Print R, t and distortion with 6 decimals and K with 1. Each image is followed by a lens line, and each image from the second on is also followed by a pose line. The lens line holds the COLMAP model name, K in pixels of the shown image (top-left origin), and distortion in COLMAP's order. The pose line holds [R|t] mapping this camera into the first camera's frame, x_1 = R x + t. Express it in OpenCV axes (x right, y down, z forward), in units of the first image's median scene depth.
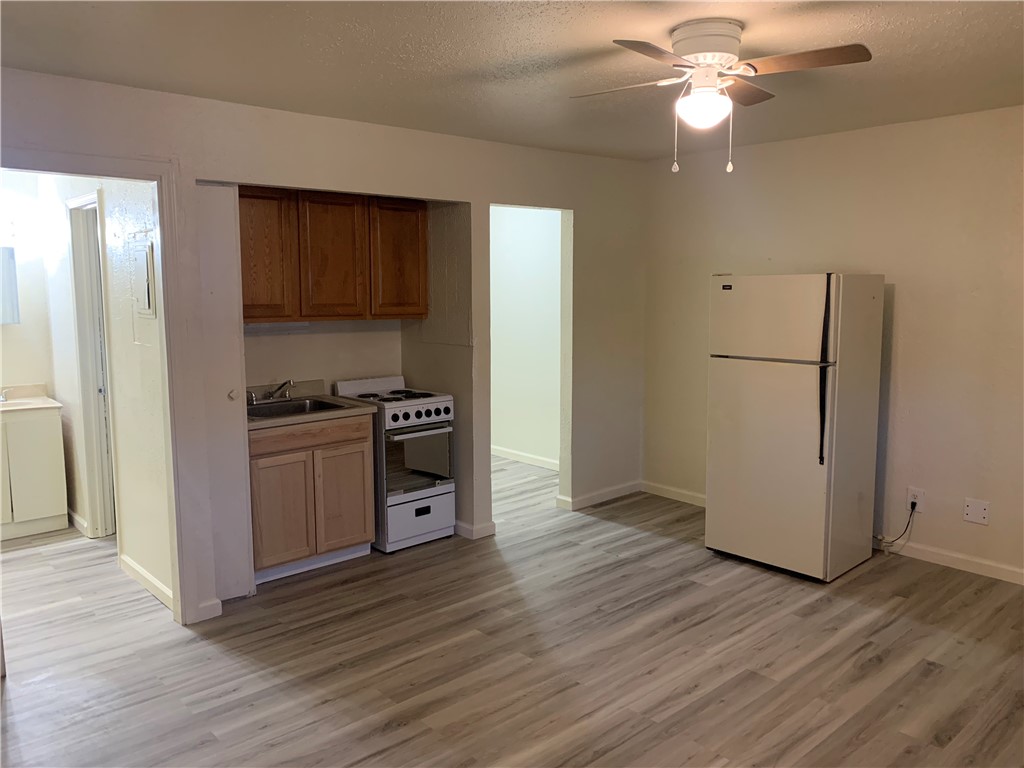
lens RADIAL K [[783.6, 0, 512.5], [0, 783.6, 365.8], [0, 0, 1]] dist [0.054848, -0.055002]
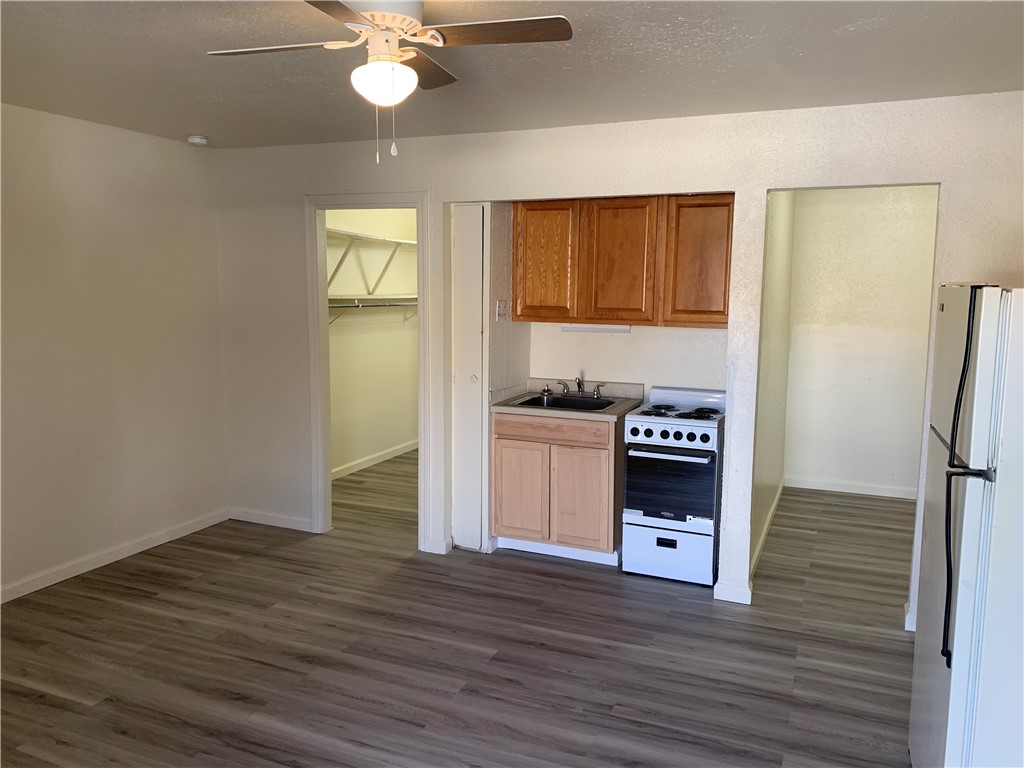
lens RADIAL K [[783.6, 0, 512.5], [0, 783.6, 365.8], [0, 0, 1]] dist [0.054848, -0.055002]
pose [[0.426725, 0.110237, -0.897638, 0.654678], [-0.110381, 0.991471, 0.069287, -0.064081], [0.897620, 0.069515, 0.435254, 0.479875]]
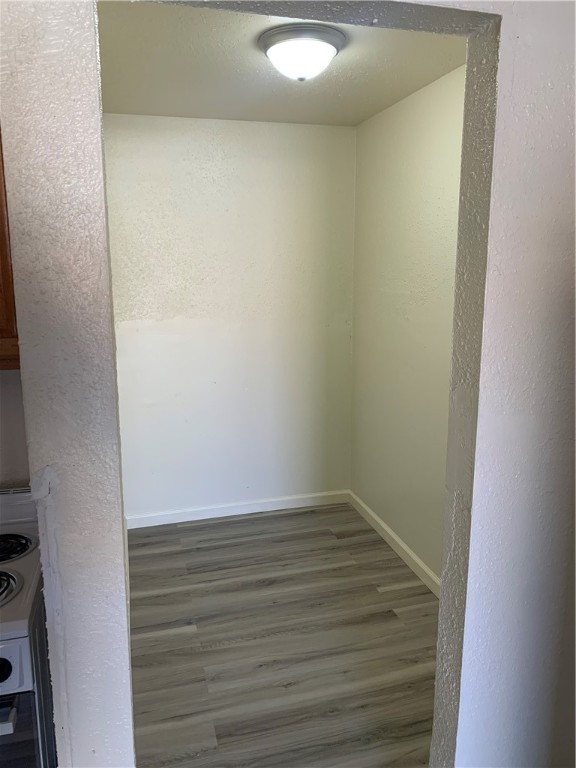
lens RADIAL K [[587.7, 0, 288.2], [0, 587.7, 374.0], [0, 0, 1]] dist [0.054848, -0.055002]
pose [[0.901939, 0.080873, -0.424223, 0.149603], [-0.045566, 0.994647, 0.092742, -0.108240], [0.429453, -0.064317, 0.900796, 0.915752]]
